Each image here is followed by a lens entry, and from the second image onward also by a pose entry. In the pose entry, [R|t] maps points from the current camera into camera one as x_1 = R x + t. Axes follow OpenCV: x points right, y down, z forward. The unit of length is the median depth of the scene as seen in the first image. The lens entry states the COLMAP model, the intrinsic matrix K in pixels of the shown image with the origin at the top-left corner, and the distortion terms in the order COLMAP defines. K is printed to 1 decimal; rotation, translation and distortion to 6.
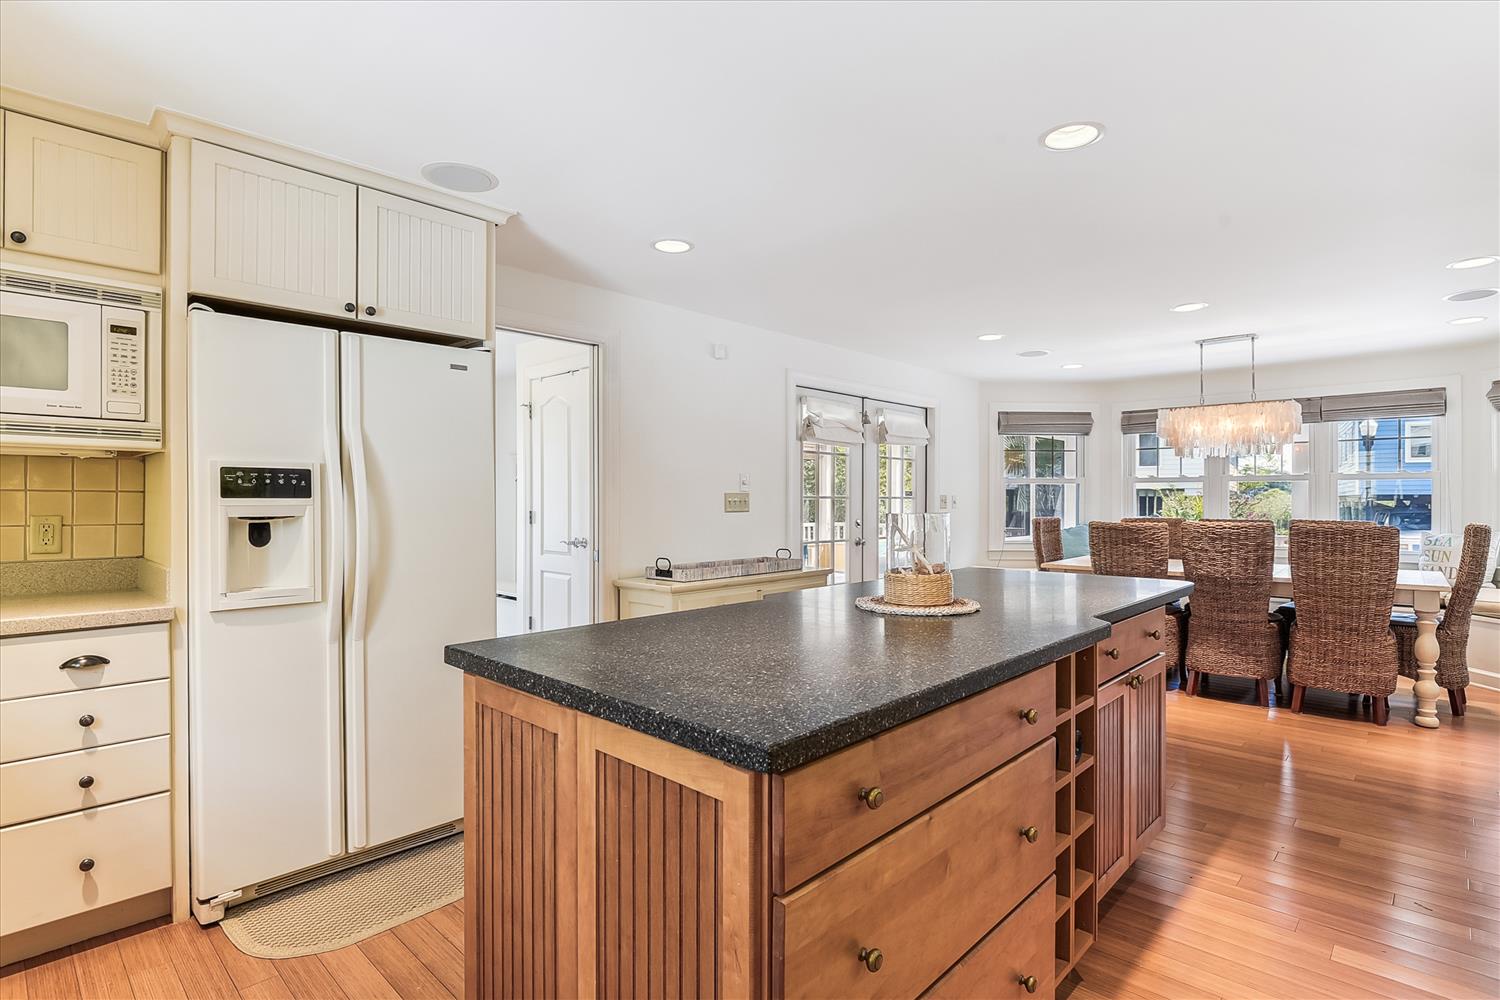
lens RADIAL K [[741.8, 0, 754.4], [0, 741.8, 500.2], [0, 0, 1]] dist [-0.016616, -0.000878]
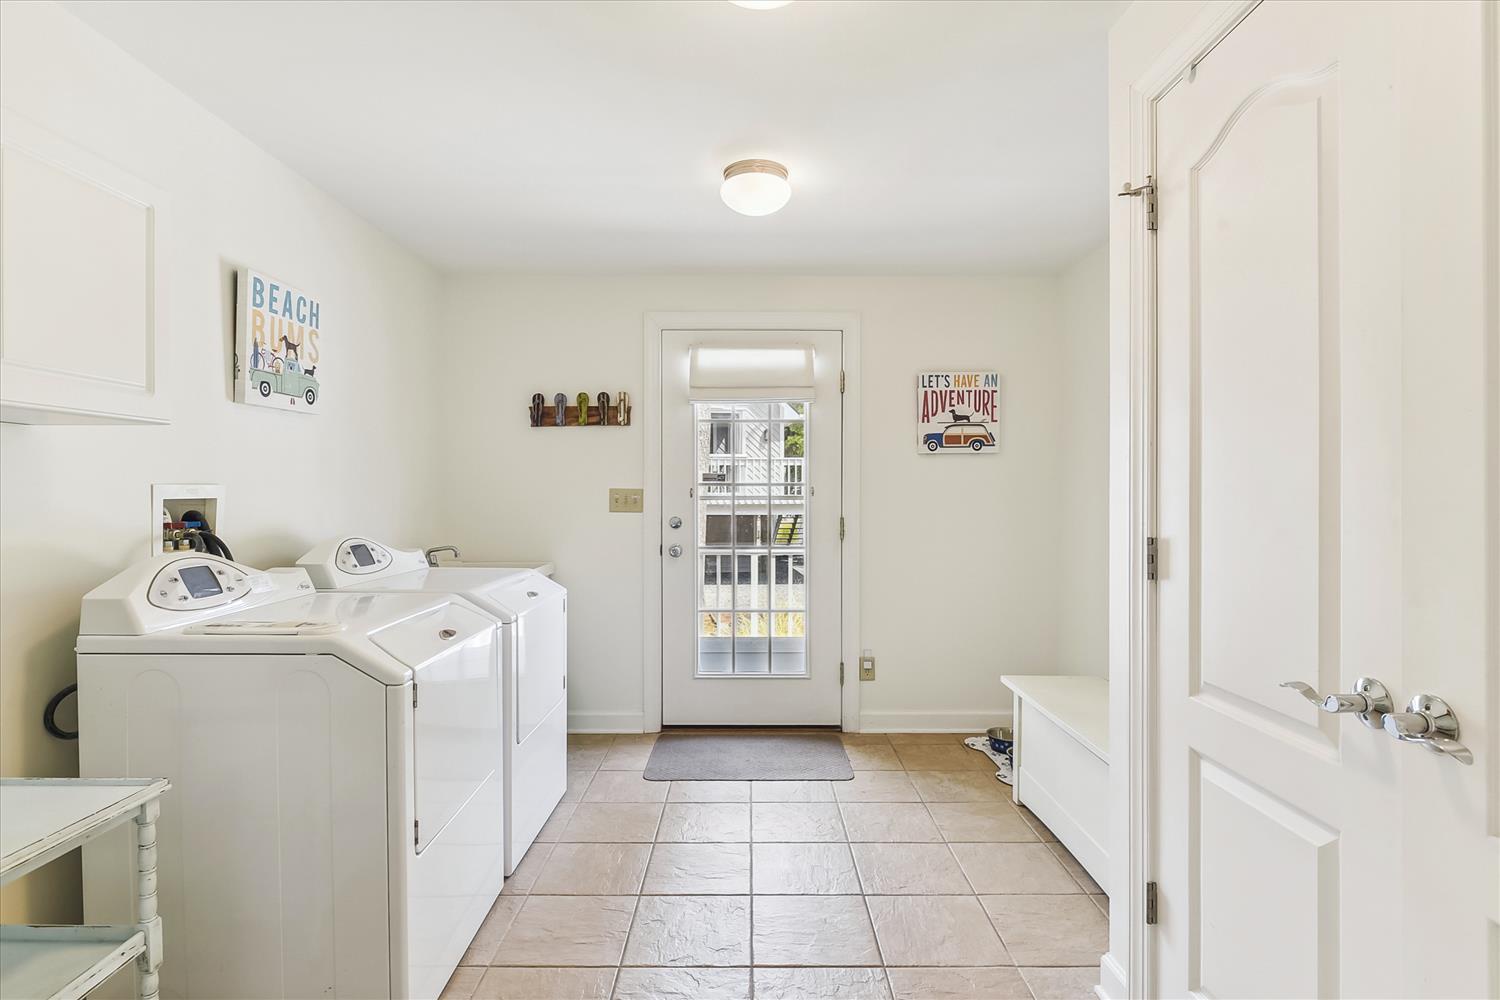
lens RADIAL K [[741.8, 0, 754.4], [0, 741.8, 500.2], [0, 0, 1]] dist [-0.016616, -0.000878]
pose [[0.690248, 0.004164, -0.723561, -0.197436], [-0.000741, 0.999987, 0.005049, -0.001510], [0.723572, -0.002949, 0.690242, 0.677791]]
